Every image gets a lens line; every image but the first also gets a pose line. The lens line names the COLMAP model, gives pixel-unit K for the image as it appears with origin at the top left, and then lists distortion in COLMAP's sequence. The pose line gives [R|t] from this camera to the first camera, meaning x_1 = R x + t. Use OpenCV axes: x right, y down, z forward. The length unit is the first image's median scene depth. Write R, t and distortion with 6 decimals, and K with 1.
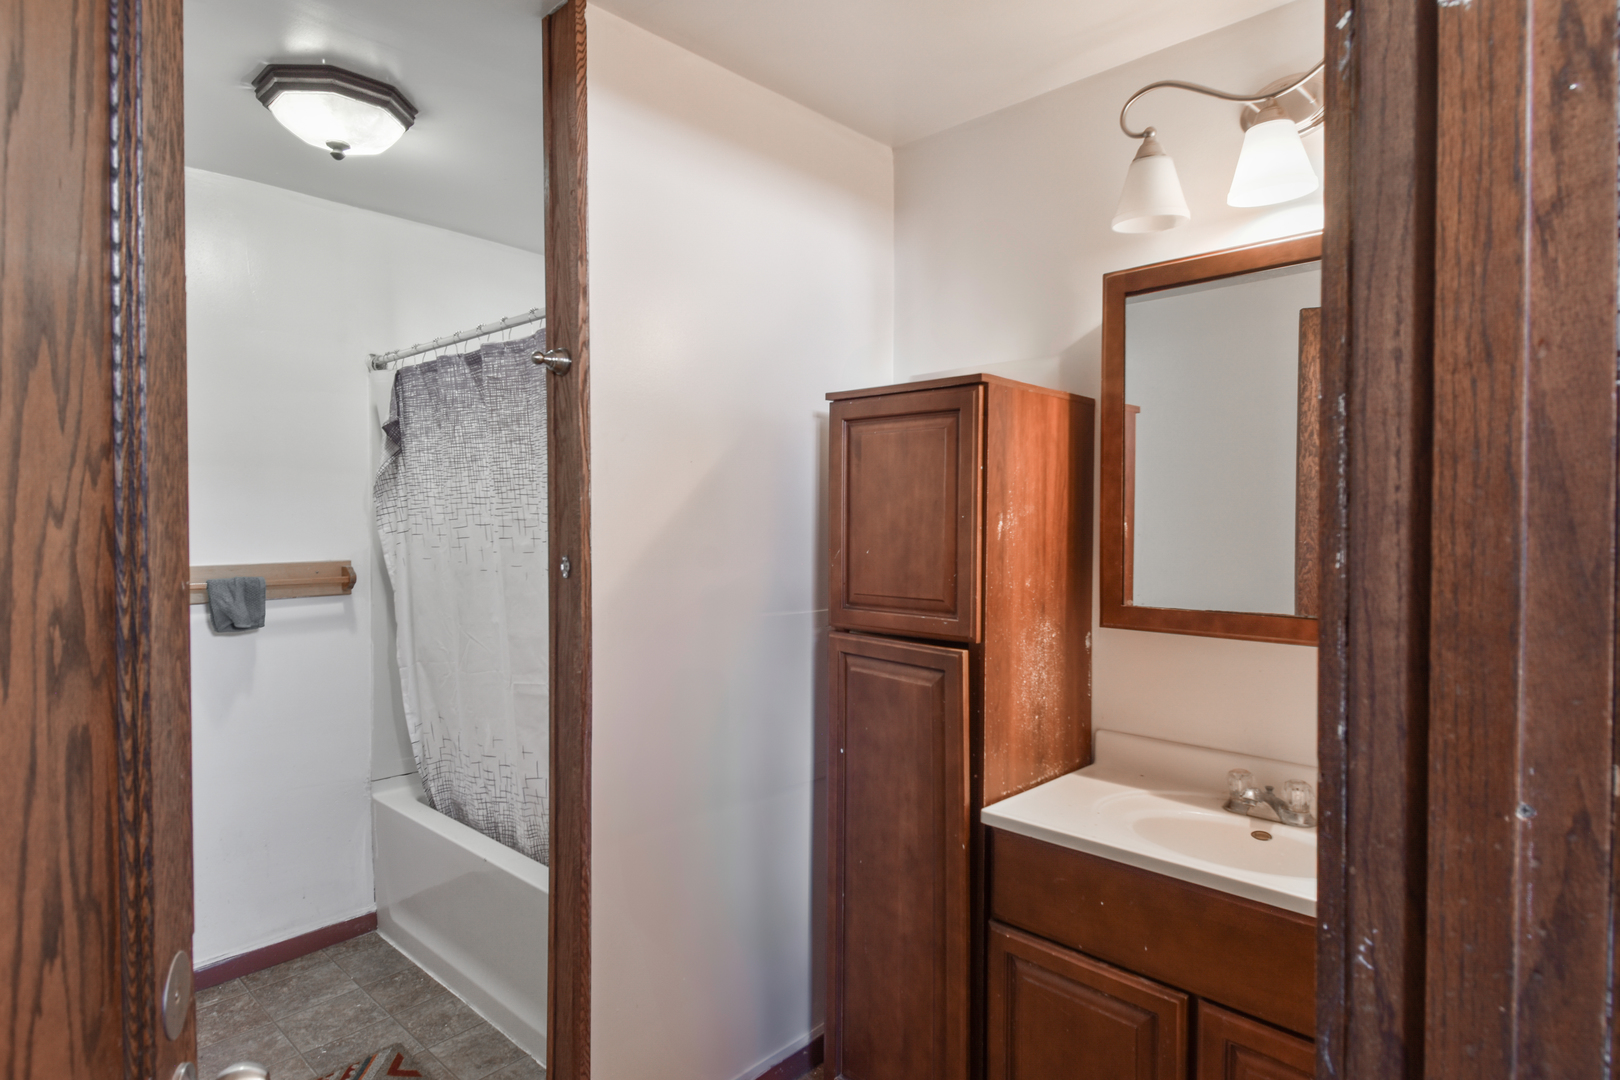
lens RADIAL K [[899.4, 0, 810.2], [0, 899.4, 532.8], [0, 0, 1]] dist [0.026603, -0.025800]
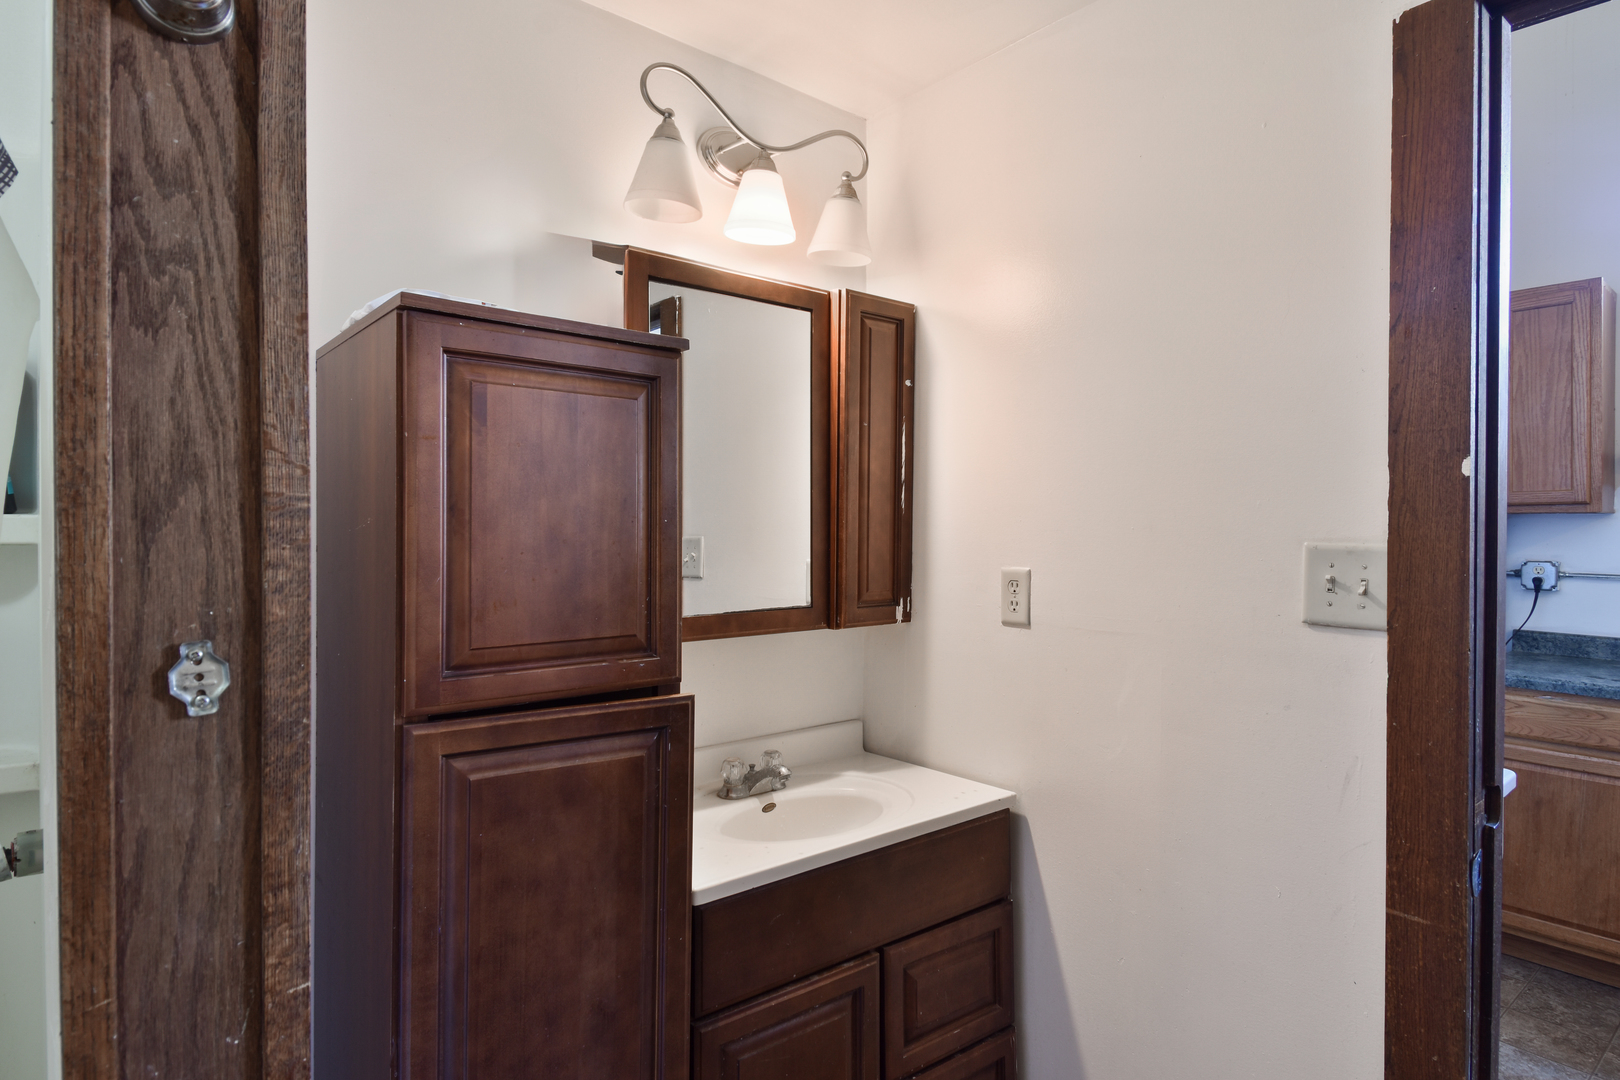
lens RADIAL K [[899.4, 0, 810.2], [0, 899.4, 532.8], [0, 0, 1]] dist [0.026603, -0.025800]
pose [[0.106245, -0.008634, 0.994302, -0.551890], [0.014148, 0.999874, 0.007171, -0.010999], [-0.994239, 0.013305, 0.106354, 0.761133]]
